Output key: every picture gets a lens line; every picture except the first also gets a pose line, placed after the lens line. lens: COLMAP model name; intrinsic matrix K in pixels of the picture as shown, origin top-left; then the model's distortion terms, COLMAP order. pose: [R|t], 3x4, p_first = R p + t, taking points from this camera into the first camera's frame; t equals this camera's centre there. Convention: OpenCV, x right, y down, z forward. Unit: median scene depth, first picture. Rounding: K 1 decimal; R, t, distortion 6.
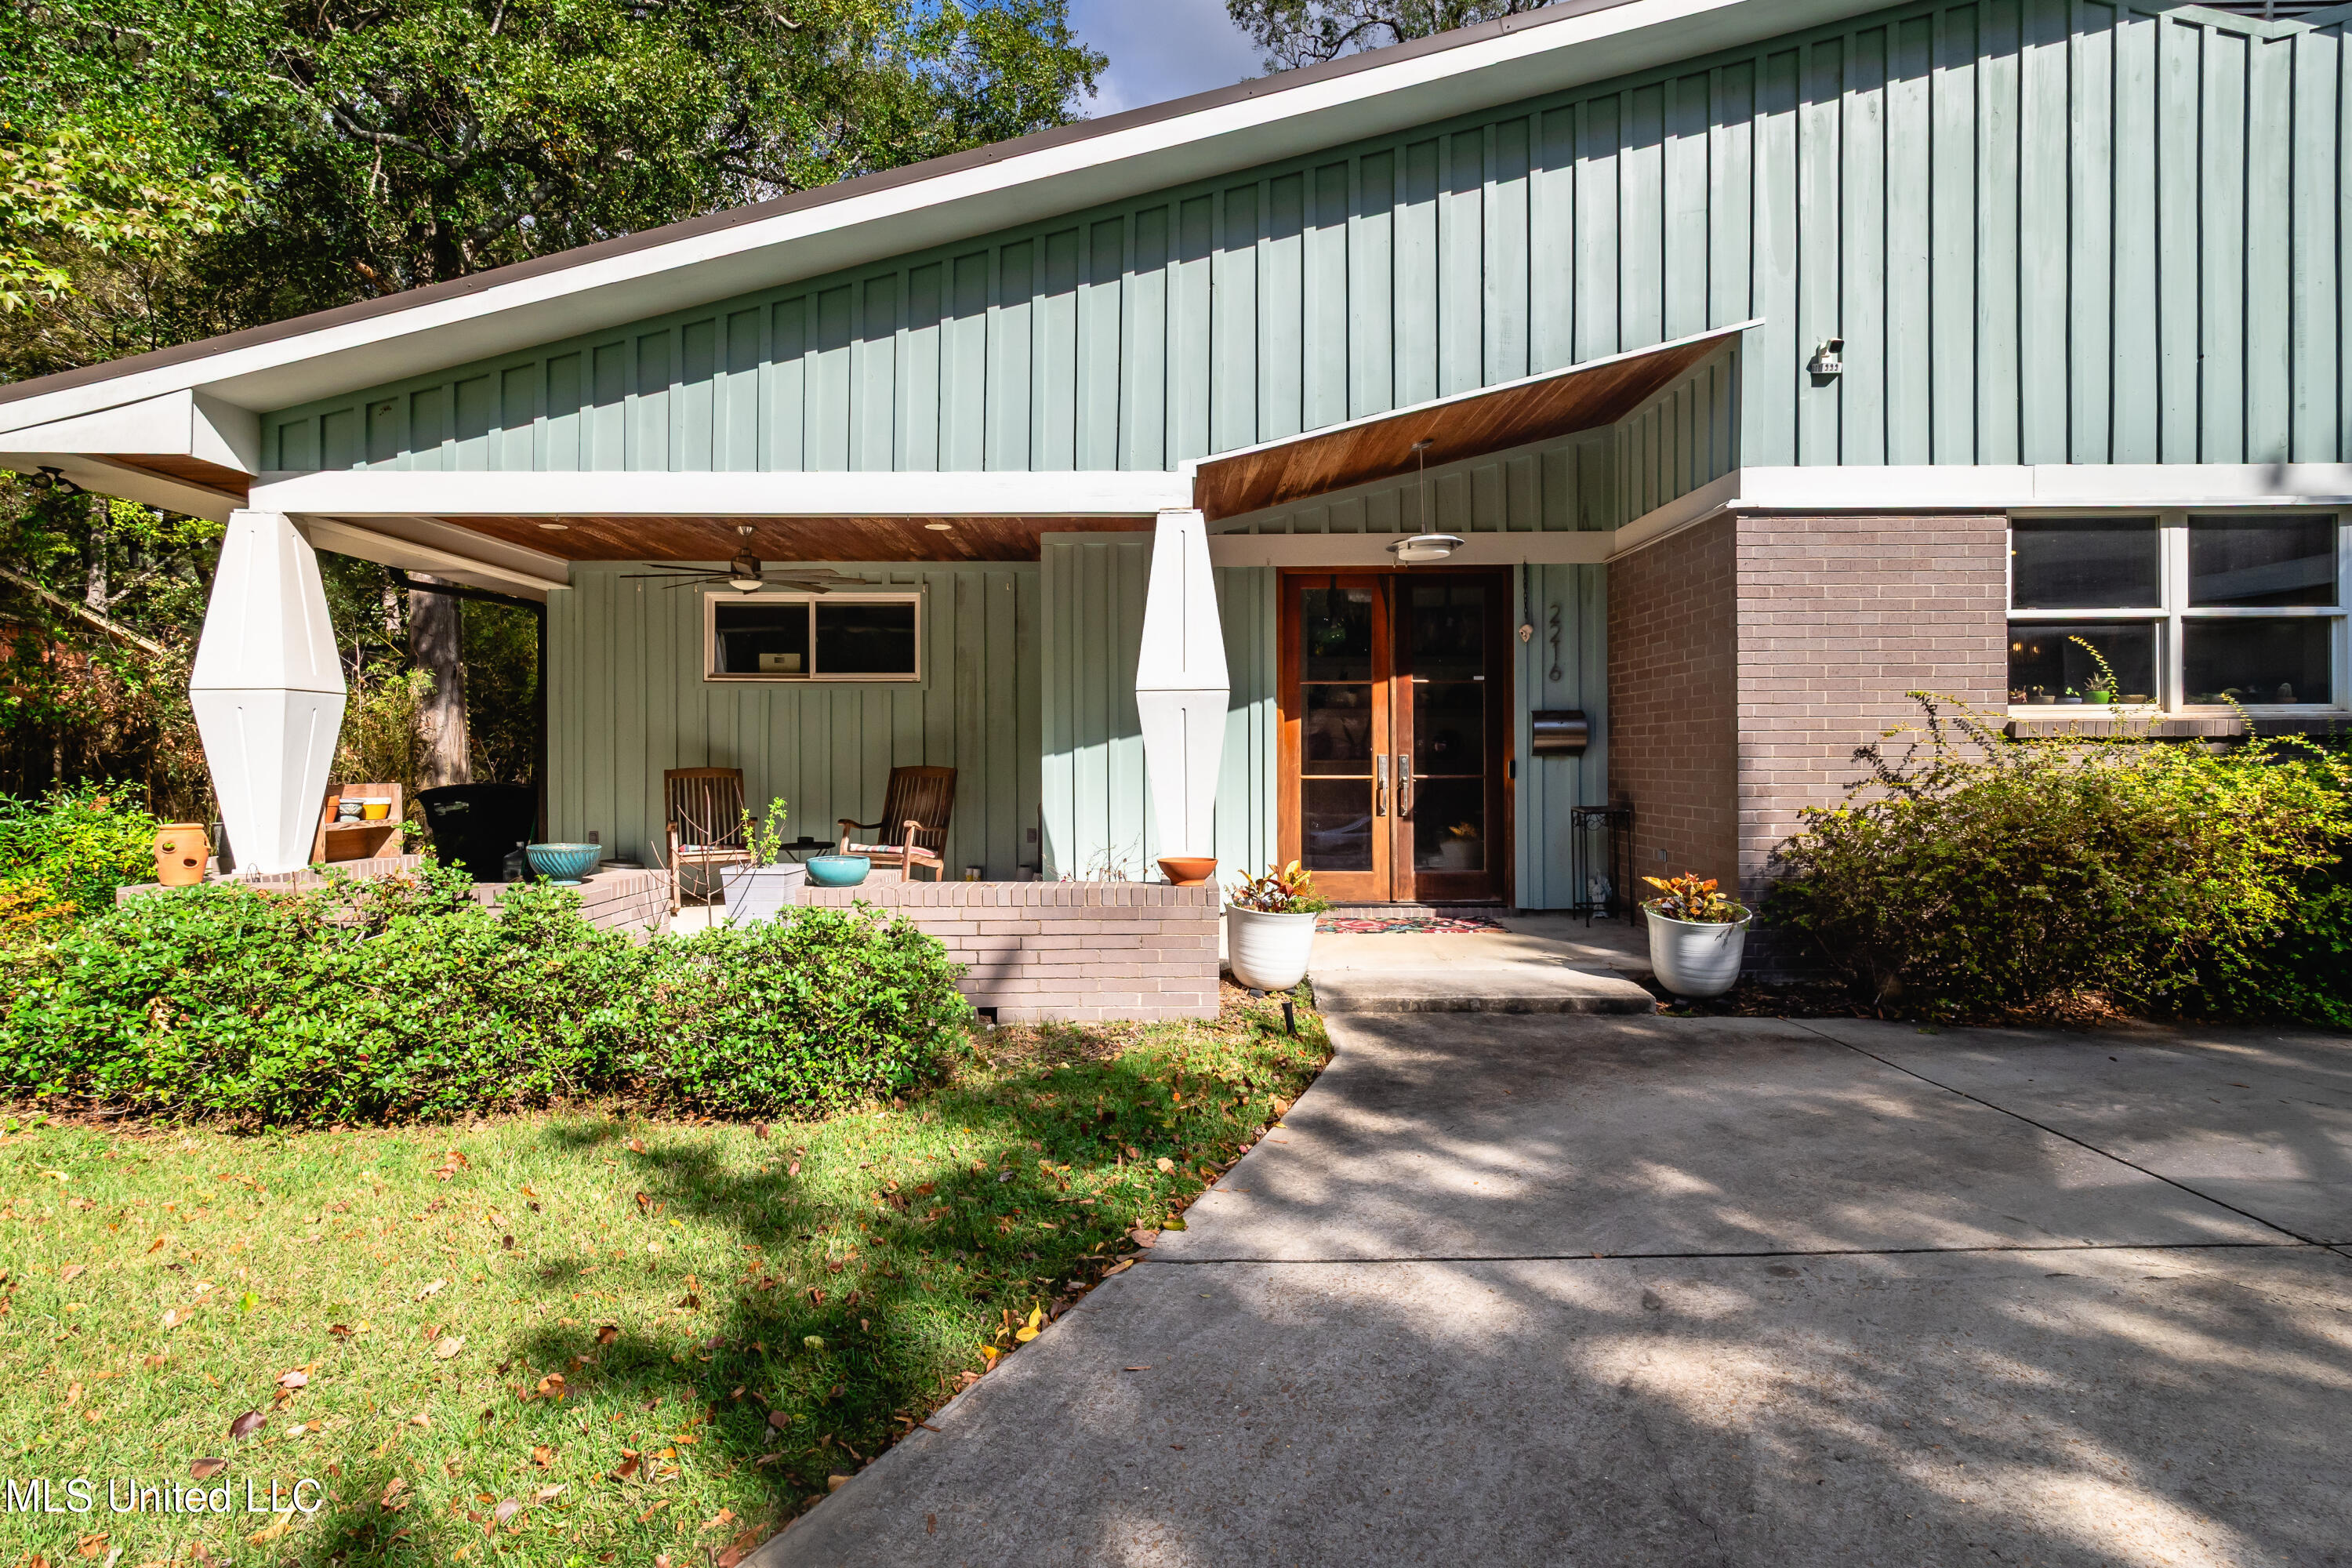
lens RADIAL K [[1196.9, 0, 1172.7], [0, 1196.9, 770.3], [0, 0, 1]] dist [0.000445, -0.001018]
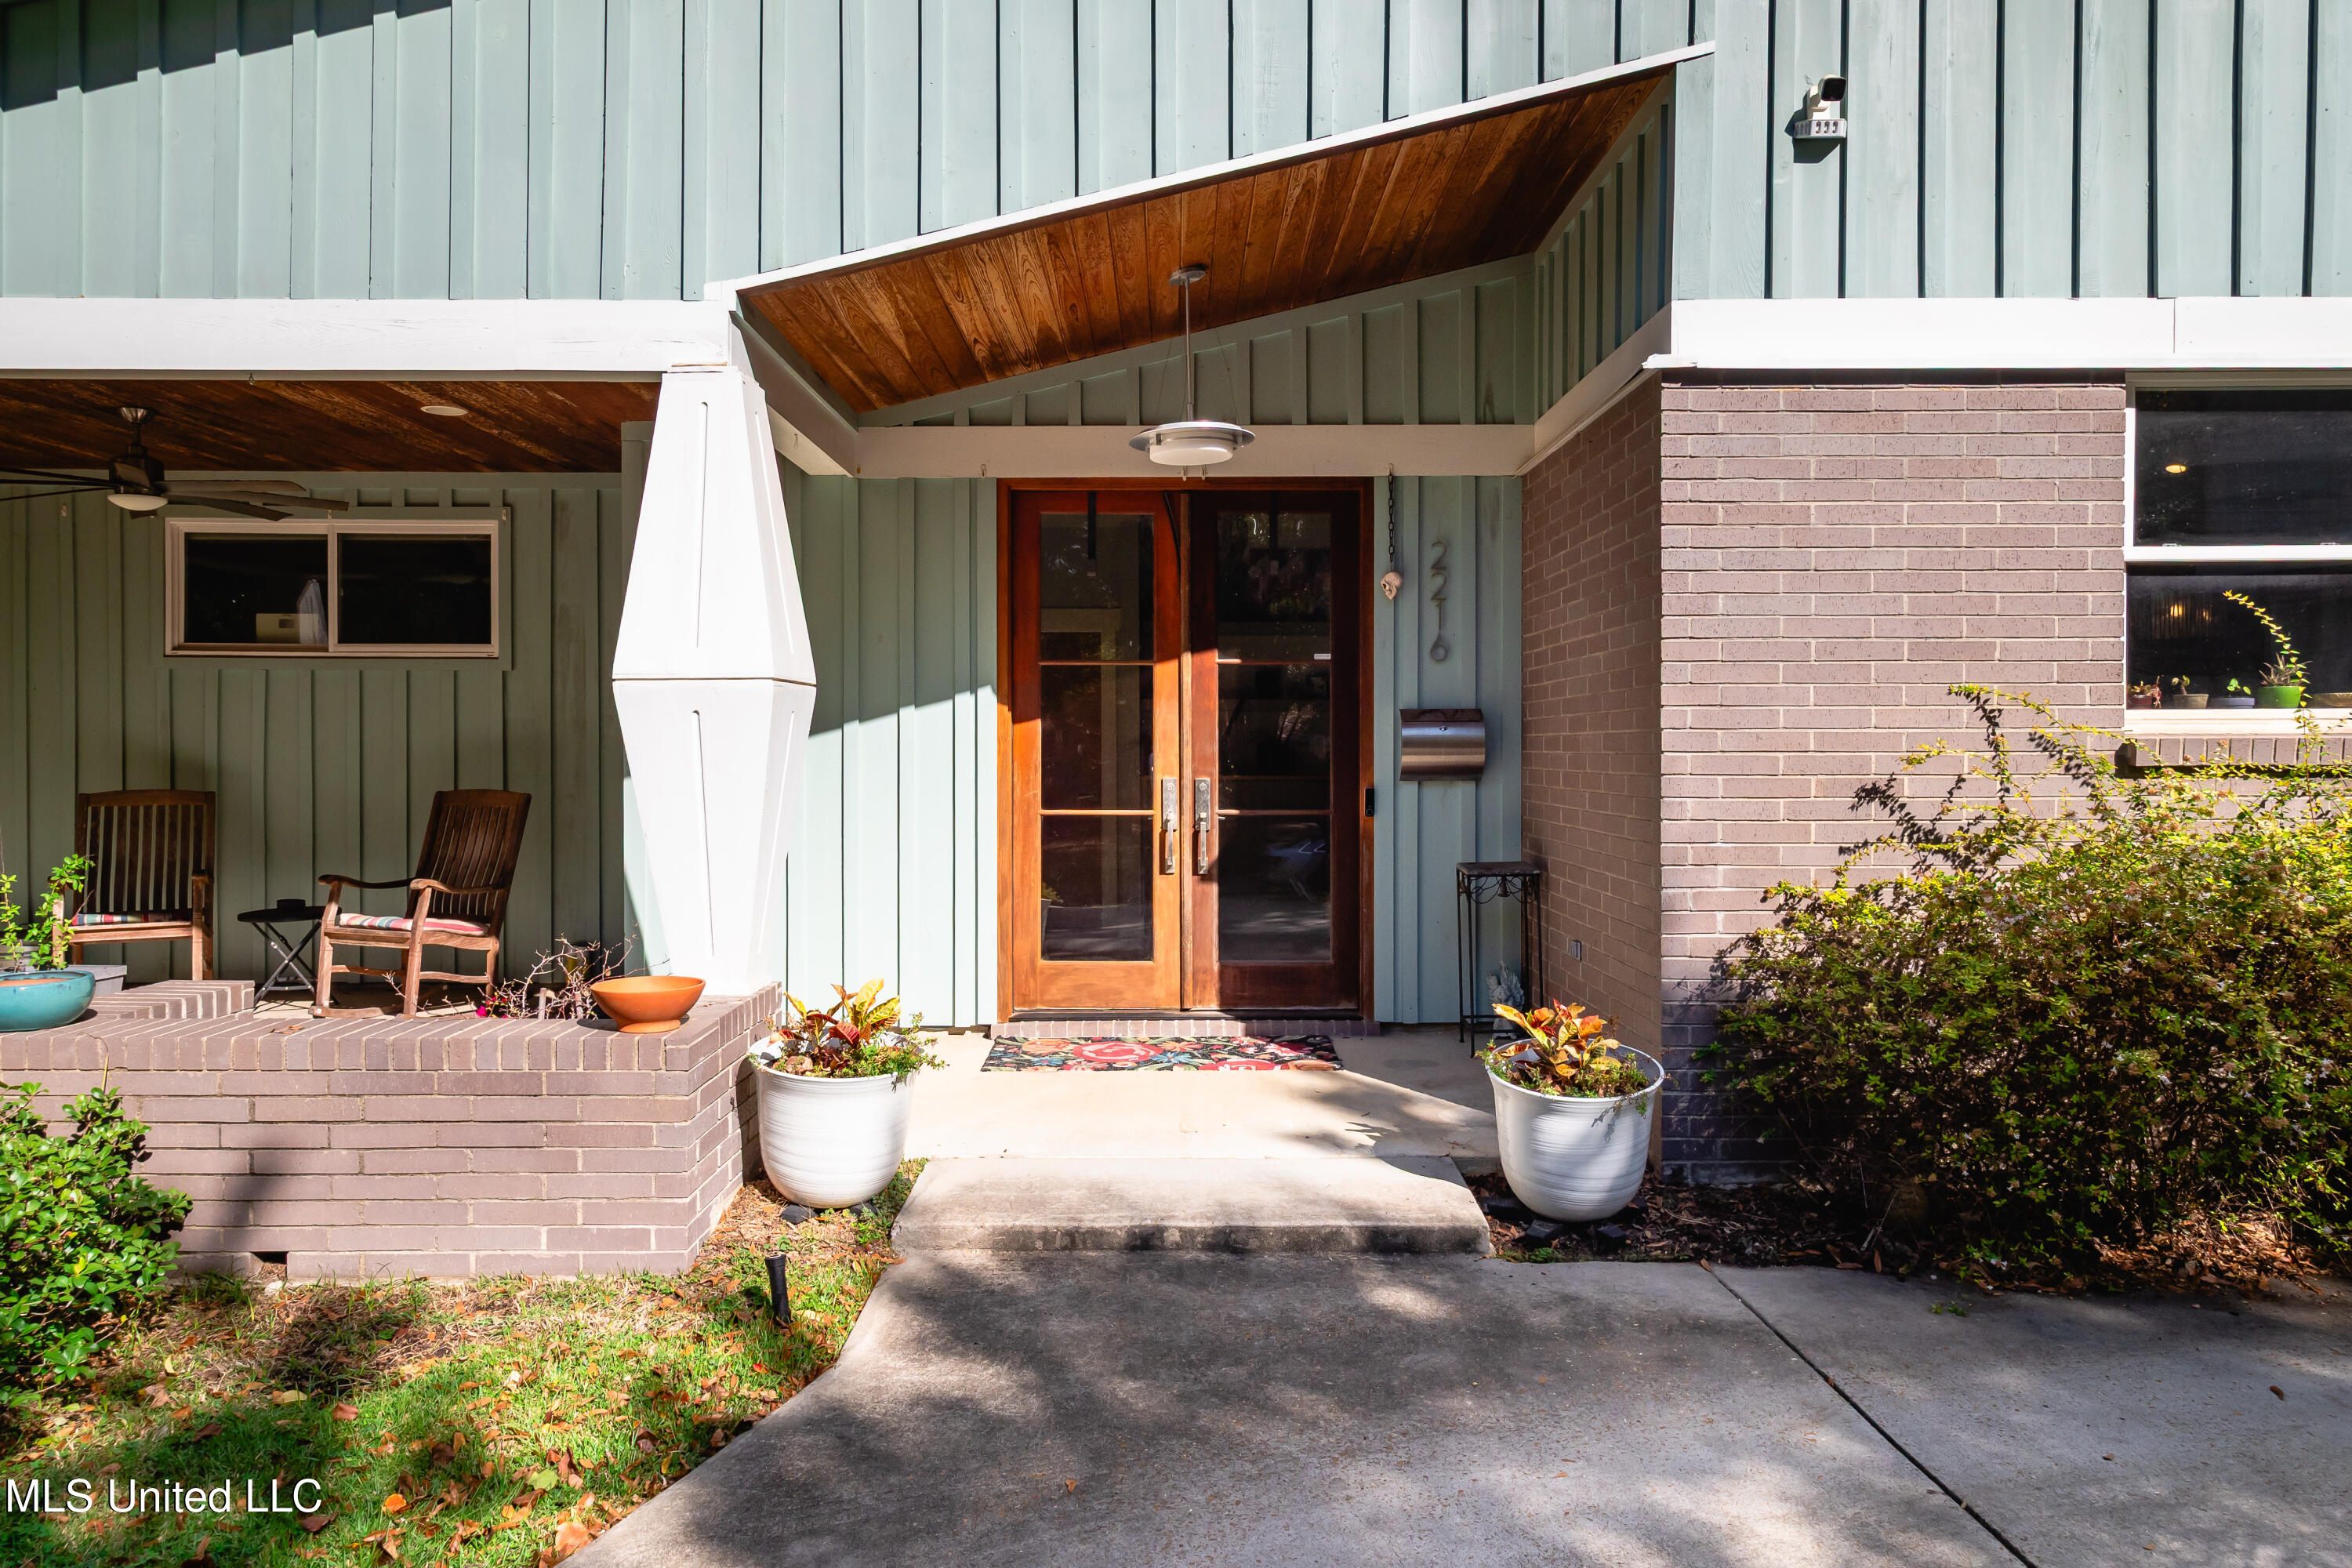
lens RADIAL K [[1524.4, 0, 1178.3], [0, 1524.4, 778.6], [0, 0, 1]] dist [0.004210, 0.003923]
pose [[0.999970, 0.003894, 0.006714, 0.229135], [-0.003952, 0.999956, 0.008559, -0.025369], [-0.006680, -0.008586, 0.999941, 0.255281]]
